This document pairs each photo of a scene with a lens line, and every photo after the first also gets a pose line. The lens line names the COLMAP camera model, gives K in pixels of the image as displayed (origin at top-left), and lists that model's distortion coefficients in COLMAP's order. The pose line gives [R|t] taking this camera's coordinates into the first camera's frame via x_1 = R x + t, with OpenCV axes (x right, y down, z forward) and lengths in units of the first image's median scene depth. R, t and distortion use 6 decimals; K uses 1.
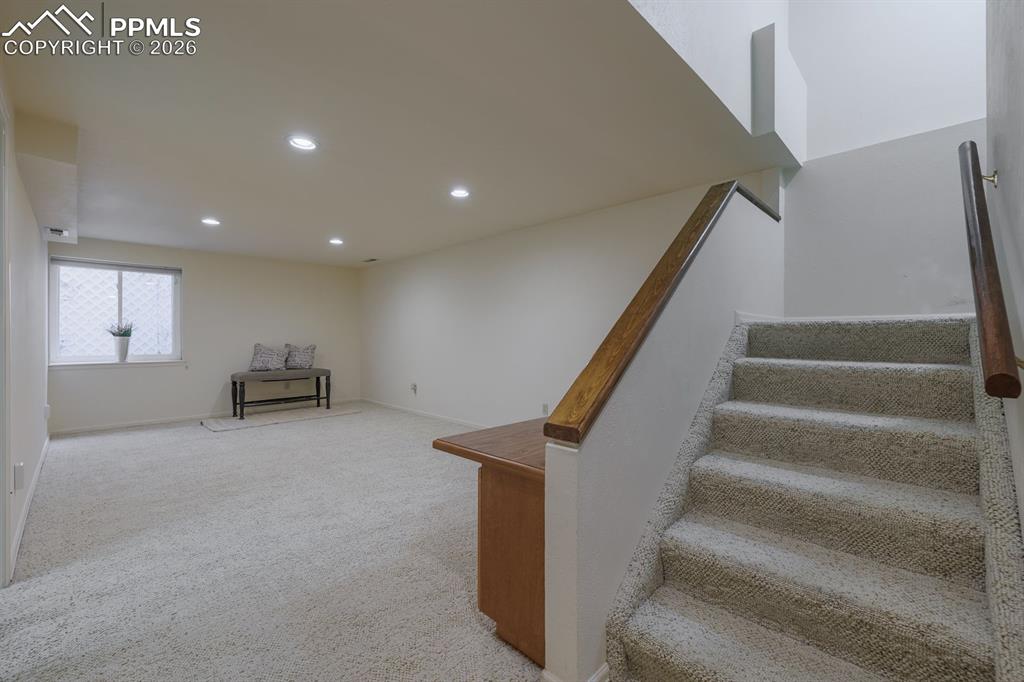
lens RADIAL K [[427.9, 0, 513.9], [0, 427.9, 337.9], [0, 0, 1]] dist [-0.001841, 0.000255]
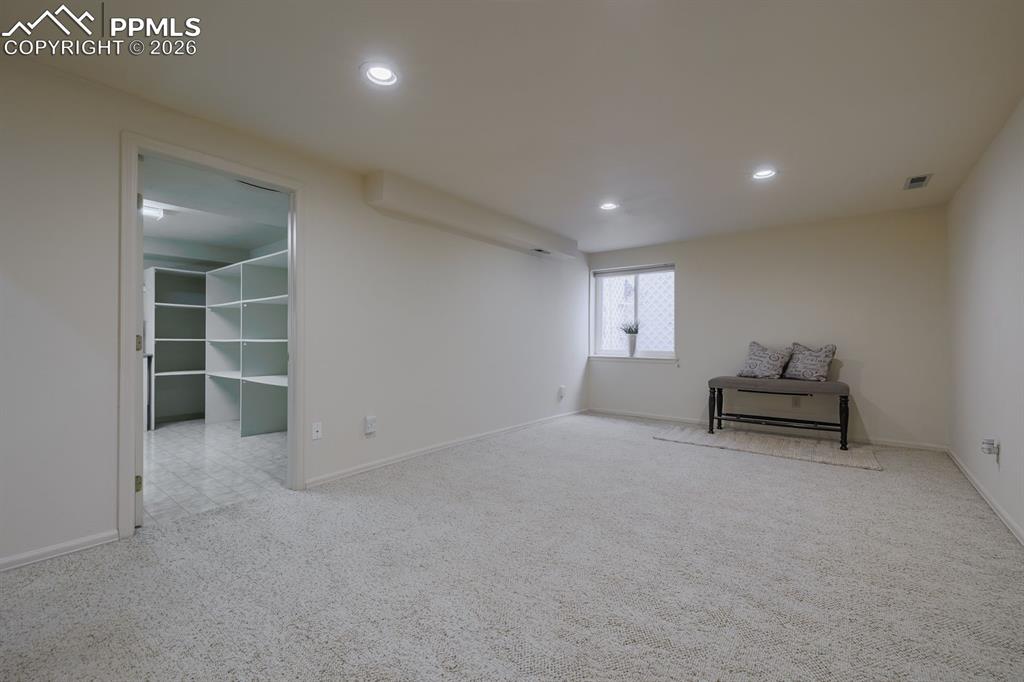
lens RADIAL K [[427.9, 0, 504.6], [0, 427.9, 341.0], [0, 0, 1]] dist [-0.001841, 0.000255]
pose [[0.108147, 0.005561, -0.994119, 0.140833], [-0.004762, 0.999976, 0.005076, 0.011200], [0.994124, 0.004185, 0.108171, 0.527785]]
